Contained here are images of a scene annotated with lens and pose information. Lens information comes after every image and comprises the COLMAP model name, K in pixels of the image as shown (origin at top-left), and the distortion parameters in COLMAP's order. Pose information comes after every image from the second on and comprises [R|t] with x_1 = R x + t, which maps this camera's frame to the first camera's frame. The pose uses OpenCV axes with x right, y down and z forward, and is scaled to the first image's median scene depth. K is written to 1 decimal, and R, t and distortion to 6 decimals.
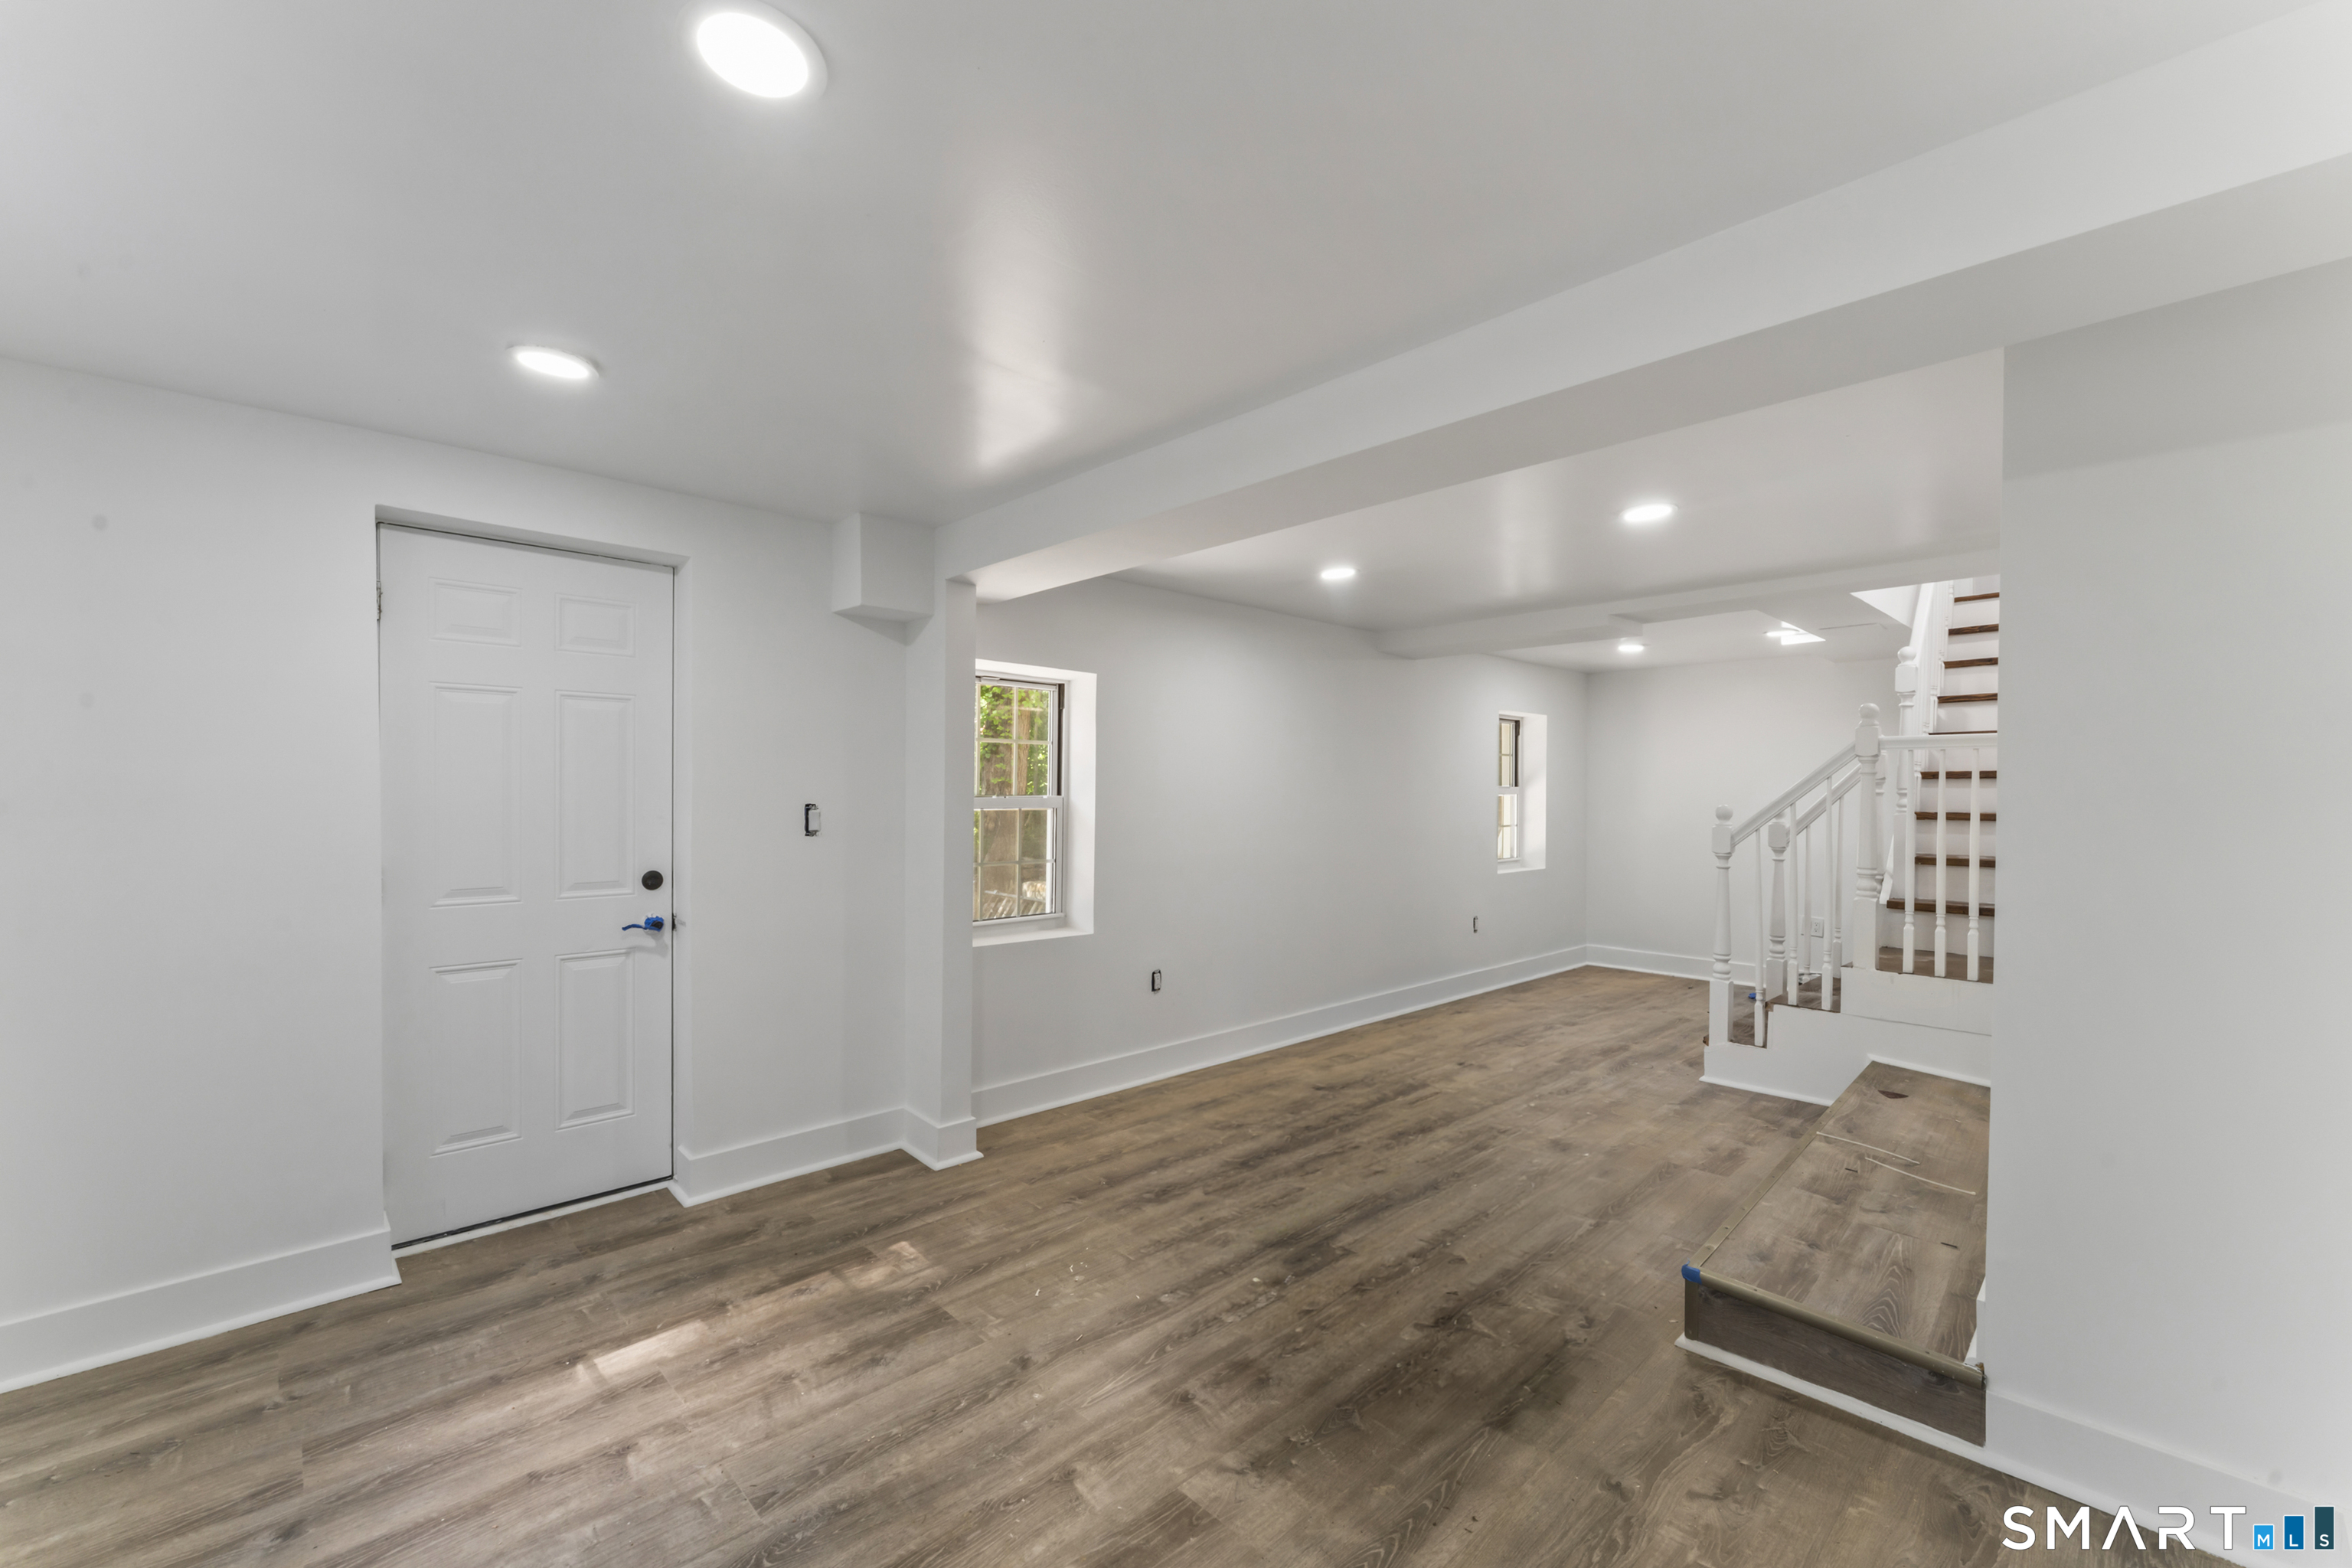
lens RADIAL K [[953.9, 0, 1168.4], [0, 953.9, 785.7], [0, 0, 1]] dist [-0.000494, -0.000856]
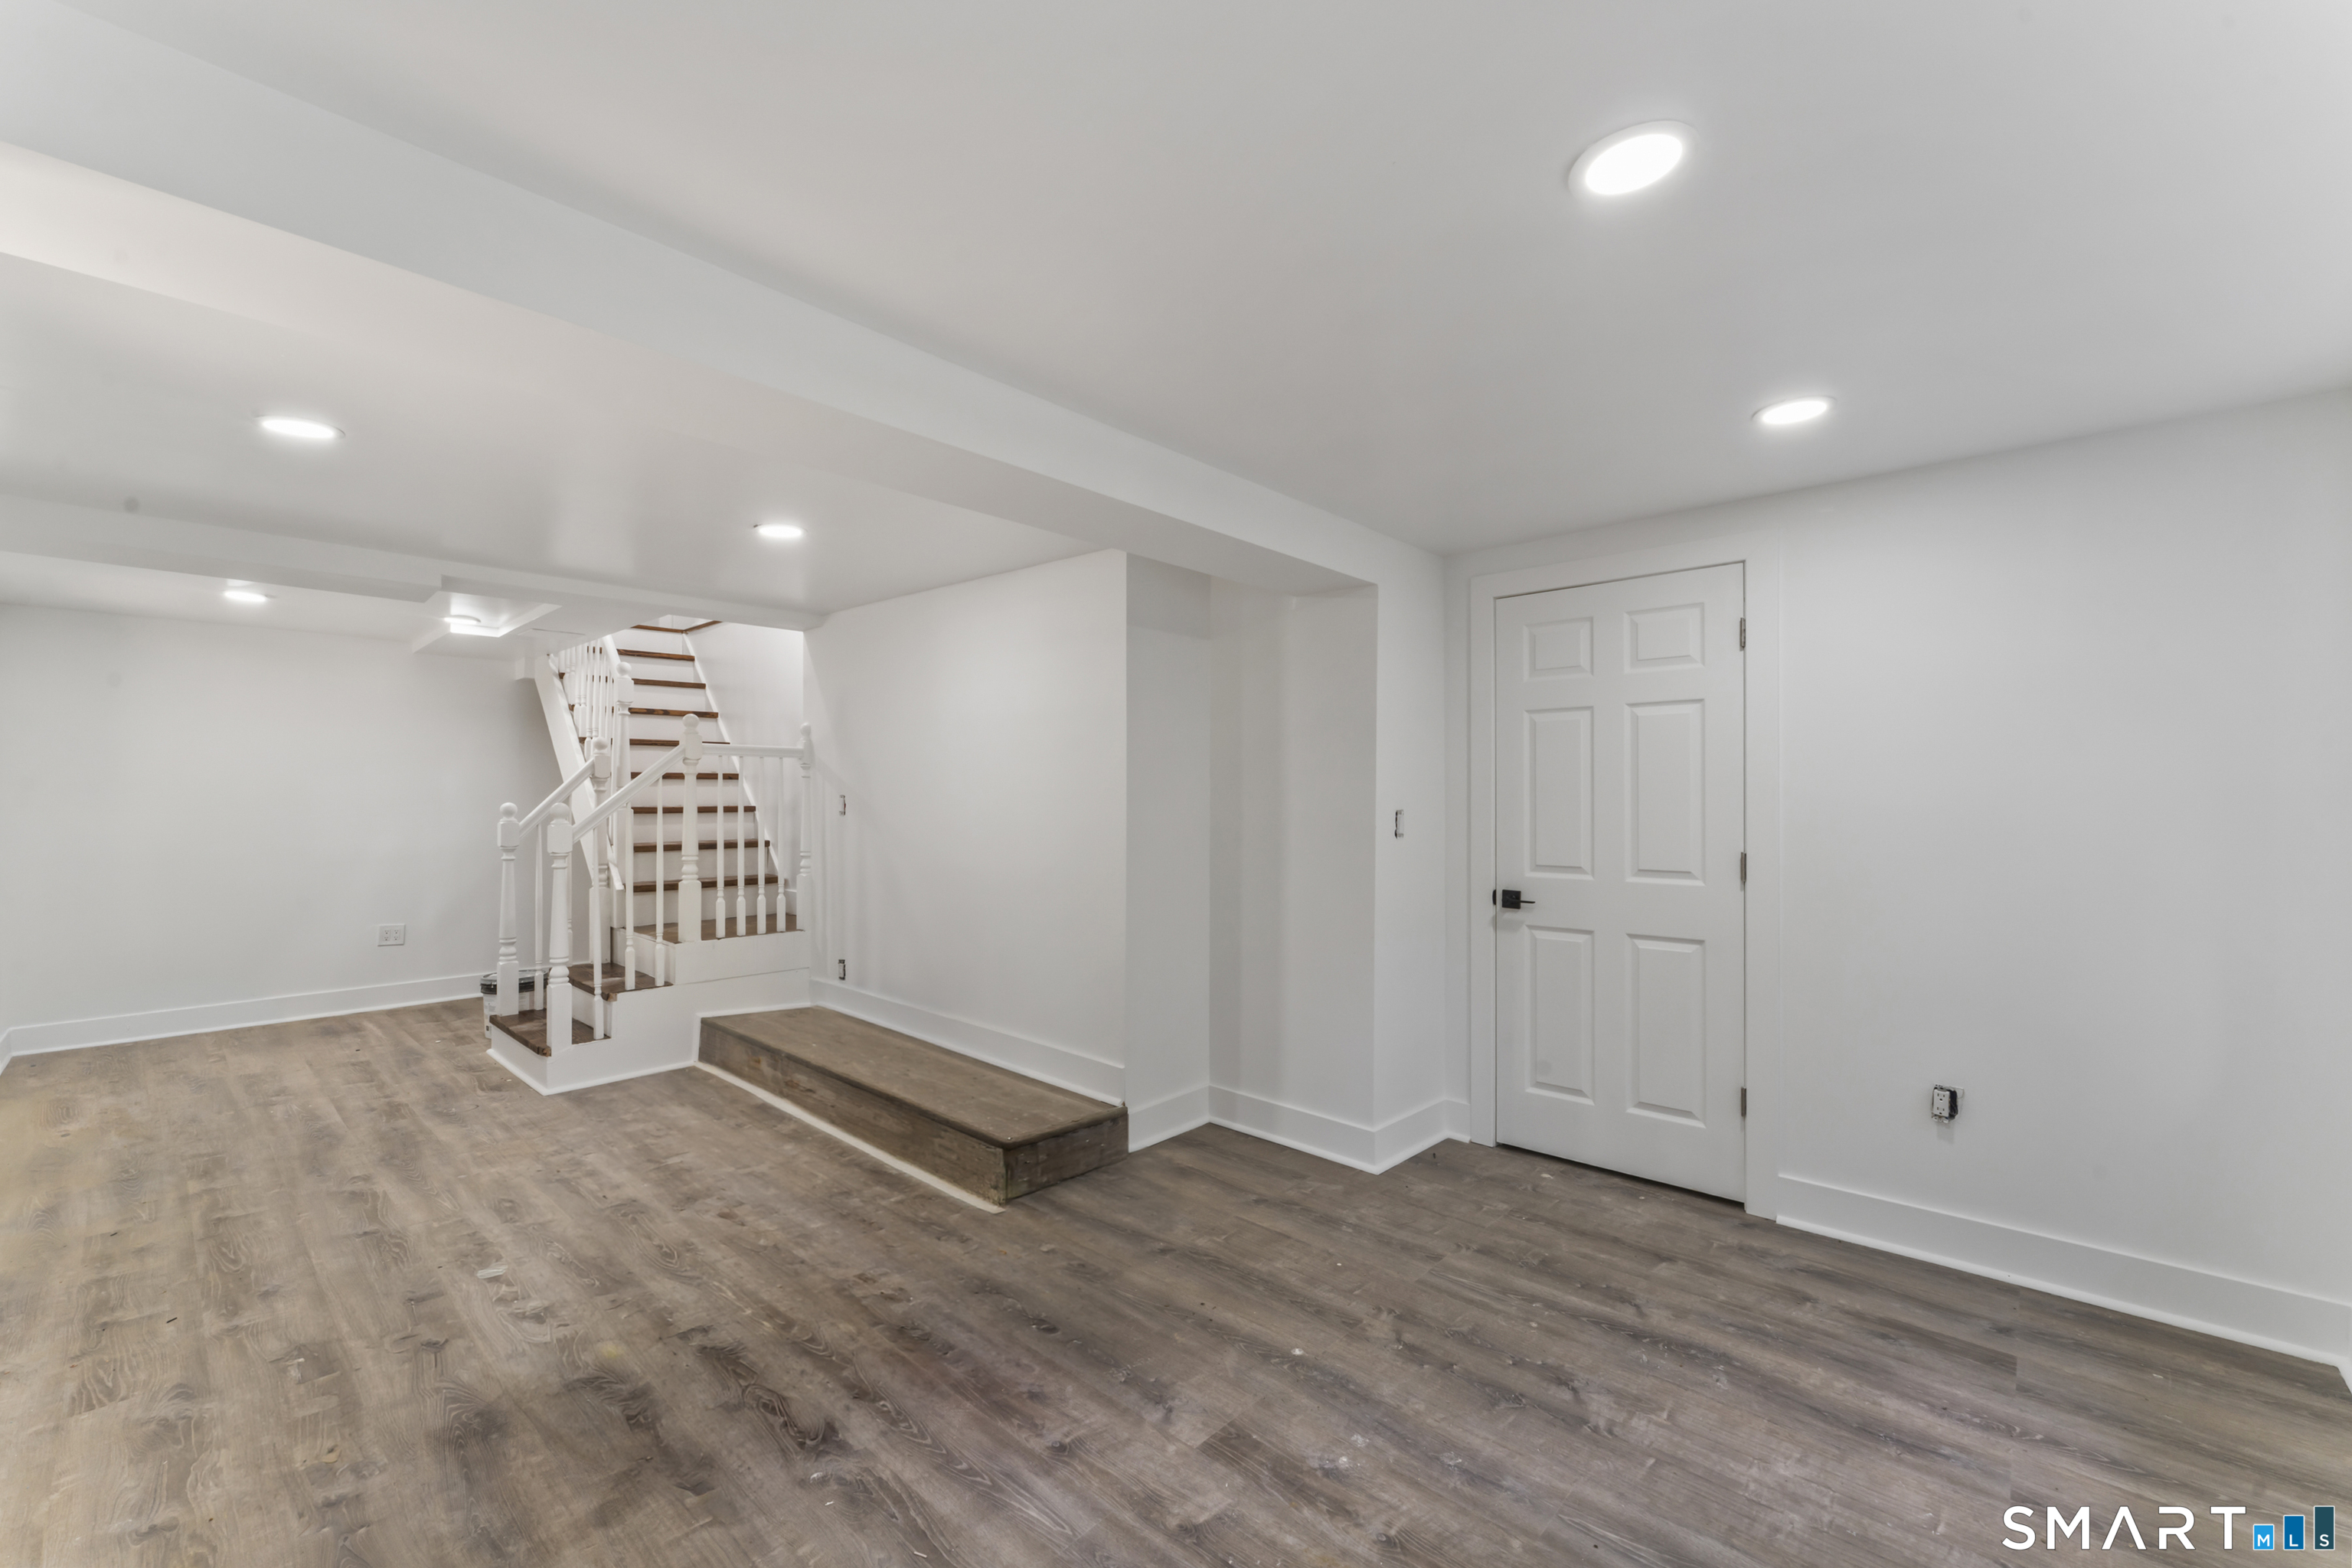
lens RADIAL K [[953.9, 0, 1168.6], [0, 953.9, 793.8], [0, 0, 1]] dist [-0.000494, -0.000856]
pose [[-0.068722, -0.005235, 0.997622, -0.486739], [-0.006953, 0.999964, 0.004769, 0.001990], [-0.997612, -0.006609, -0.068756, 0.516971]]
